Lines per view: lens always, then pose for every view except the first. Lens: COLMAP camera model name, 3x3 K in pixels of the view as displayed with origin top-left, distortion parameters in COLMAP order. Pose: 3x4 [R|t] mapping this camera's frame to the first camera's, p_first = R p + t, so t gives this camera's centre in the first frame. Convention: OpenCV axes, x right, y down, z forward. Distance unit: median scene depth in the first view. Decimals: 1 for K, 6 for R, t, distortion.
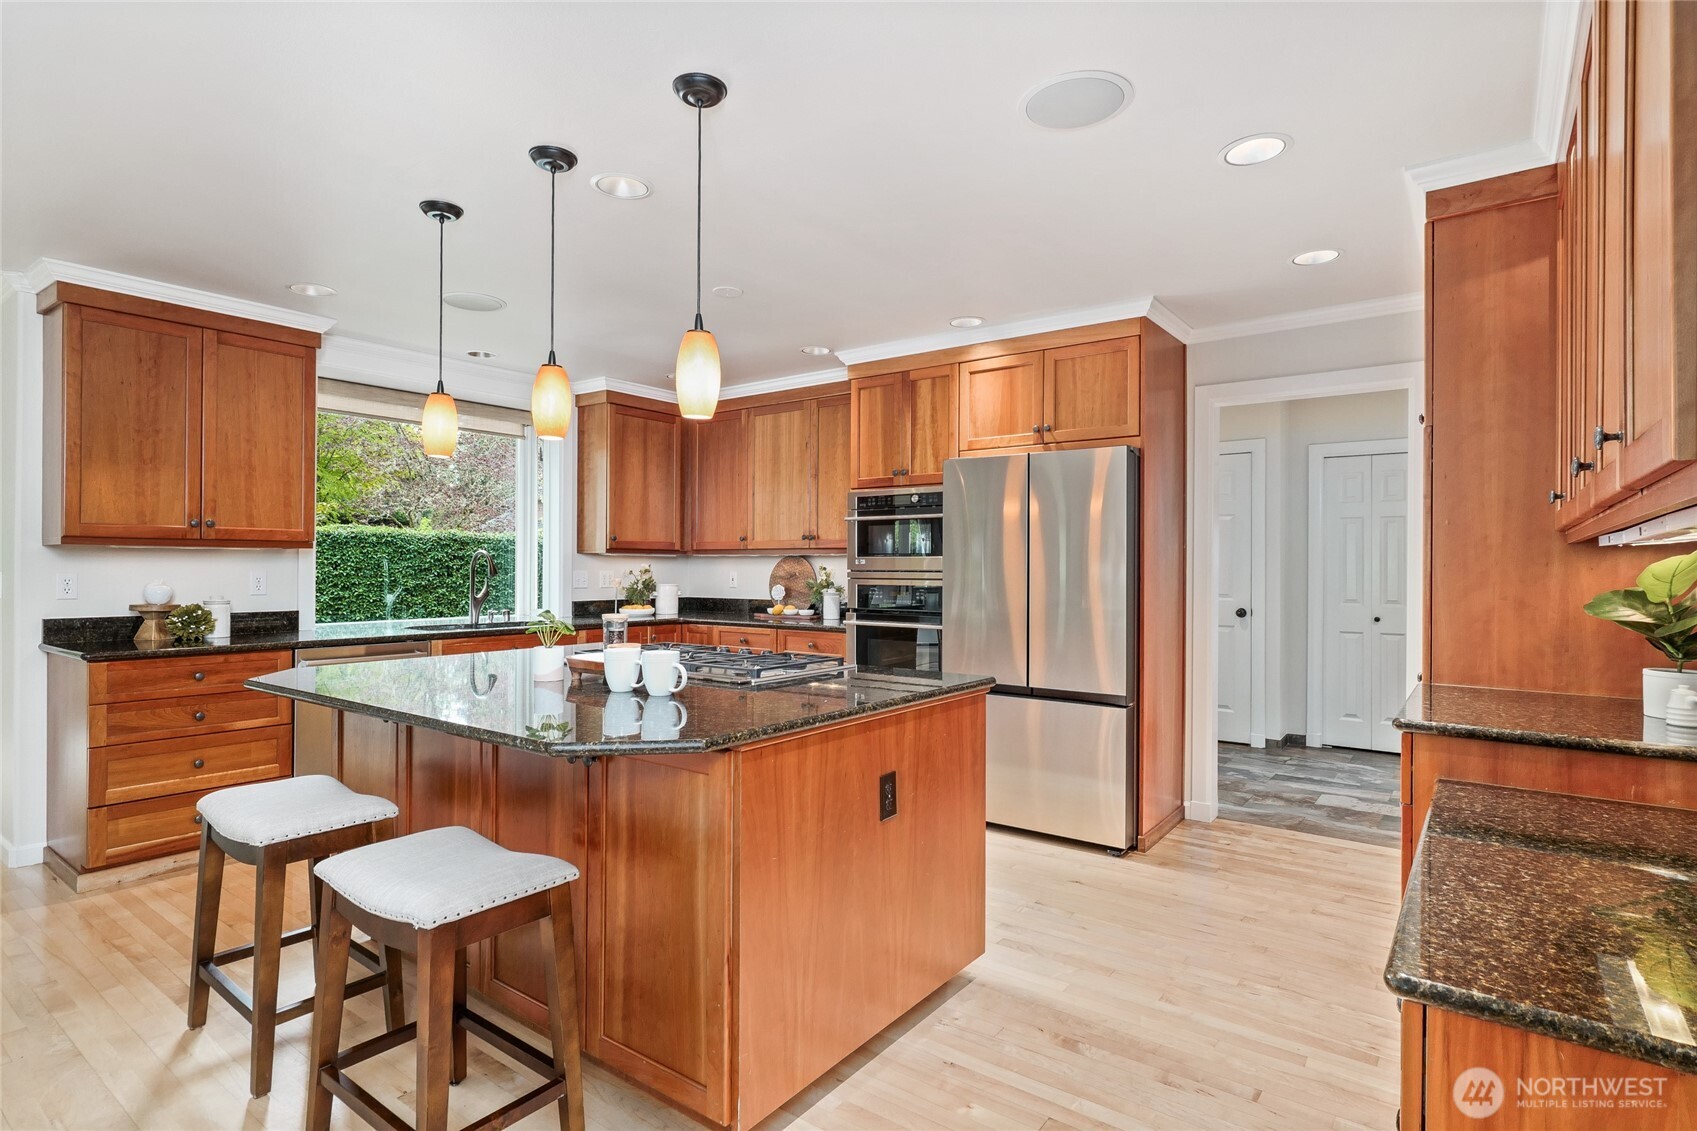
lens RADIAL K [[832.4, 0, 851.1], [0, 832.4, 560.7], [0, 0, 1]] dist [-0.001308, -0.000344]
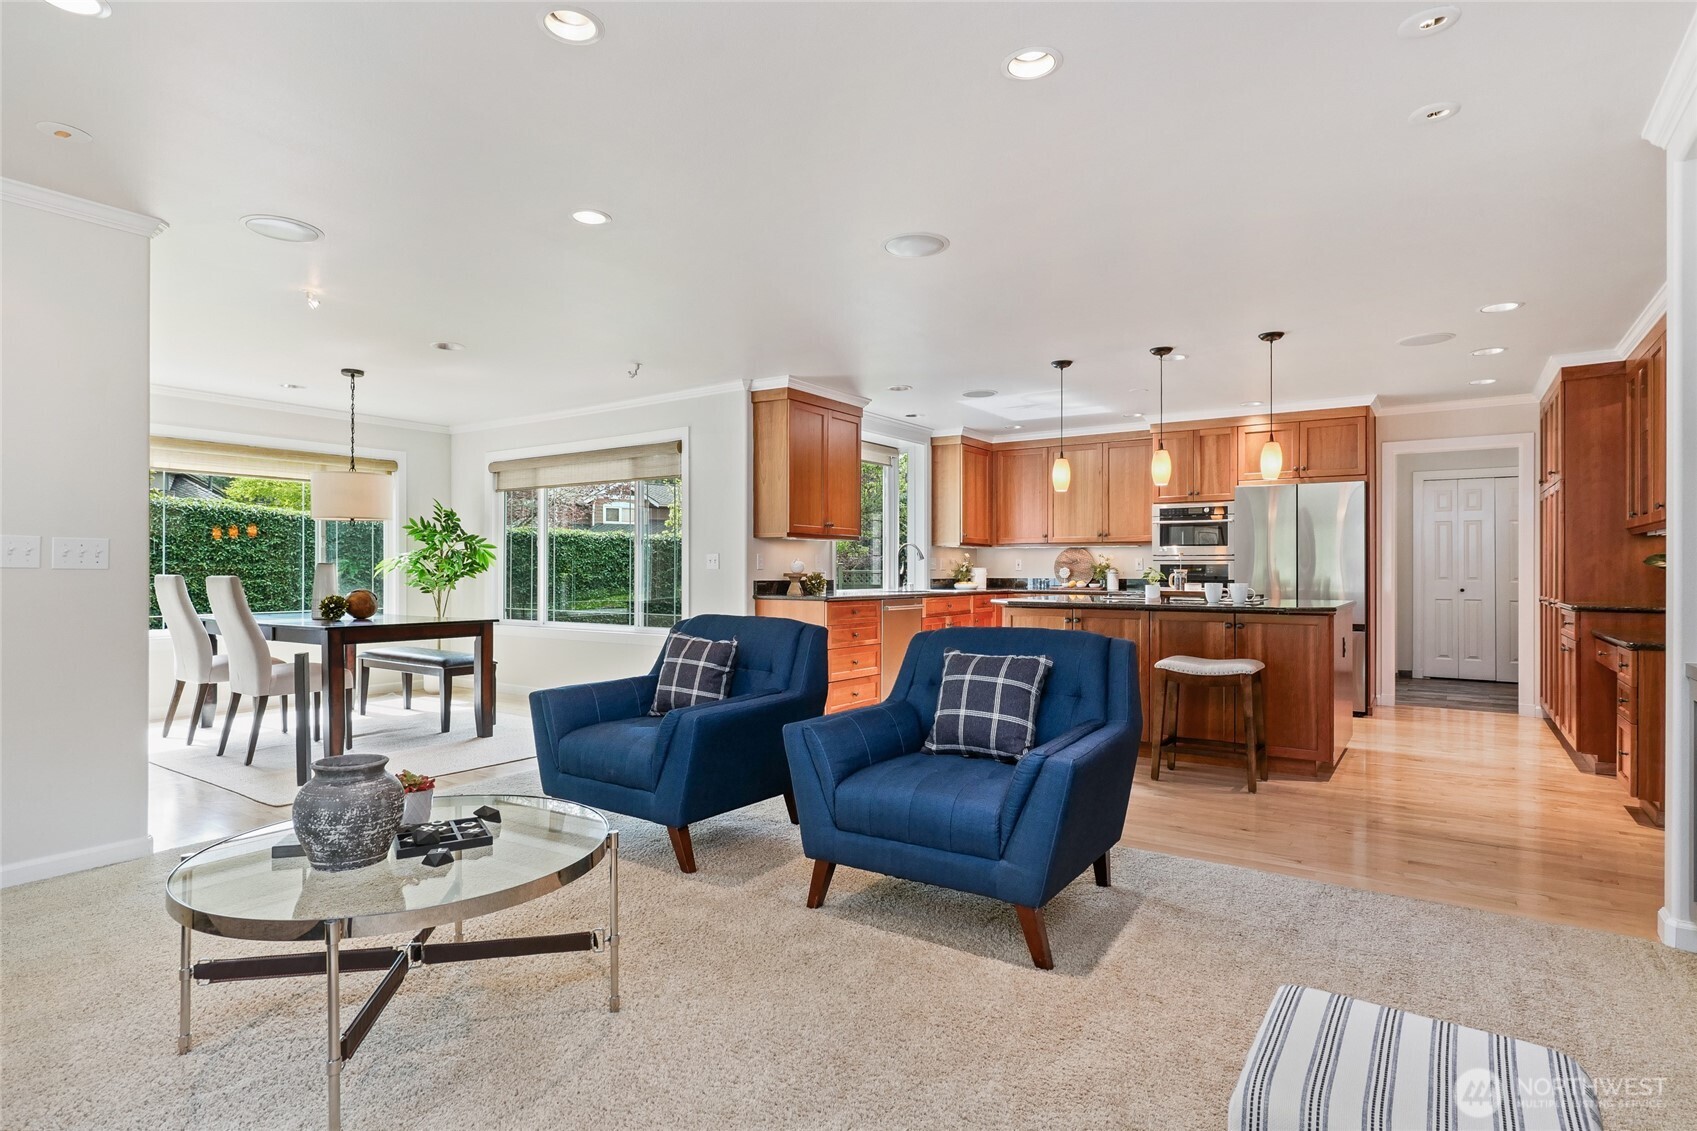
lens RADIAL K [[832.4, 0, 854.3], [0, 832.4, 565.2], [0, 0, 1]] dist [-0.001308, -0.000344]
pose [[0.999323, -0.000008, 0.036802, -0.671366], [-0.000043, 0.999999, 0.001394, 0.030217], [-0.036802, -0.001395, 0.999322, -0.590983]]
